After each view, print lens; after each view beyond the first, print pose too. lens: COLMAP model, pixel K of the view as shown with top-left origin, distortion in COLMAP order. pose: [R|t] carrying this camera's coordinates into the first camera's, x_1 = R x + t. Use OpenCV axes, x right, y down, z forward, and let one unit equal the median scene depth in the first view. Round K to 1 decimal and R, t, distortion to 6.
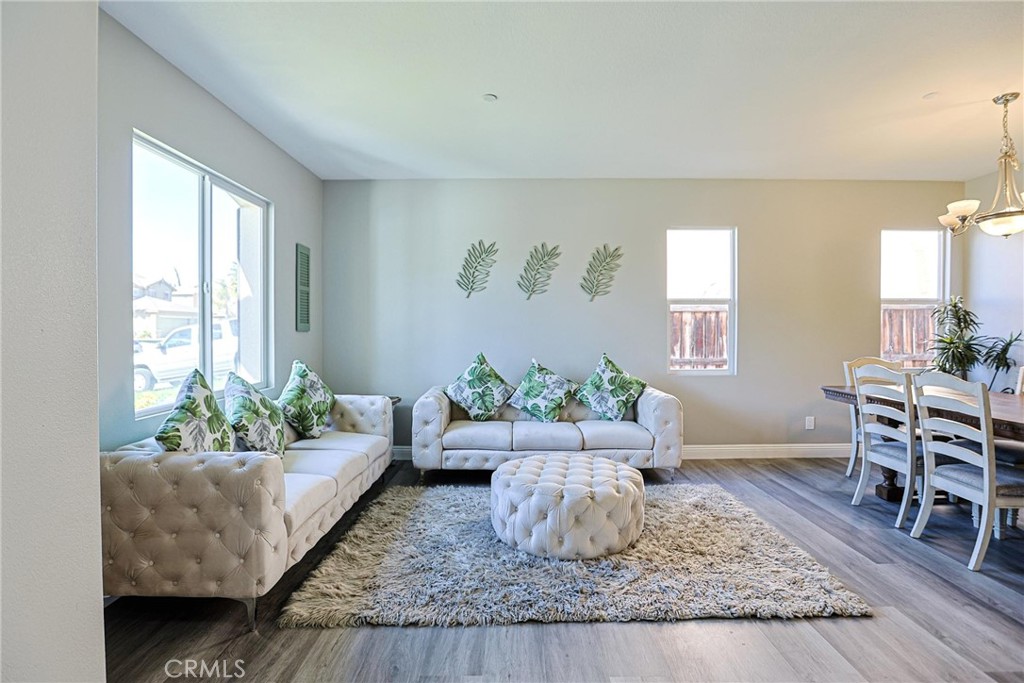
lens RADIAL K [[500.9, 0, 509.7], [0, 500.9, 336.1], [0, 0, 1]] dist [-0.054816, 0.021874]
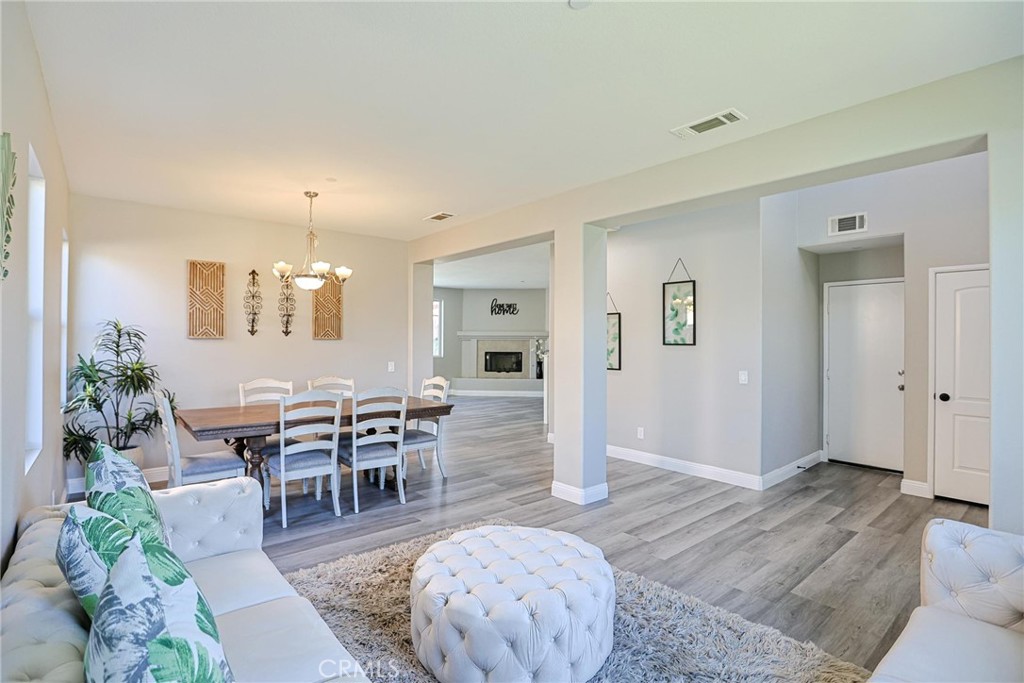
lens RADIAL K [[500.9, 0, 501.1], [0, 500.9, 333.2], [0, 0, 1]] dist [-0.054816, 0.021874]
pose [[-0.641755, 0.008891, 0.766858, -0.341824], [0.003958, 0.999958, -0.008282, -0.049714], [-0.766900, -0.002280, -0.641763, 1.122240]]
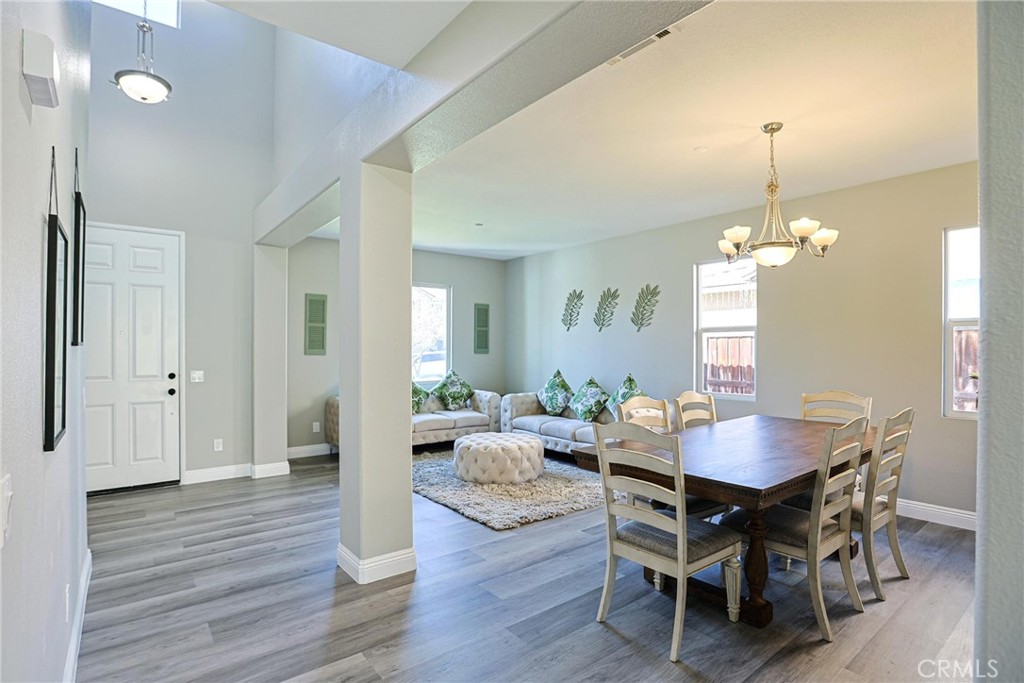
lens RADIAL K [[500.9, 0, 509.3], [0, 500.9, 346.3], [0, 0, 1]] dist [-0.054816, 0.021874]
pose [[0.623633, 0.000888, -0.781717, 1.093457], [-0.009658, 0.999932, -0.006568, -0.026402], [0.781657, 0.011646, 0.623599, -0.023639]]
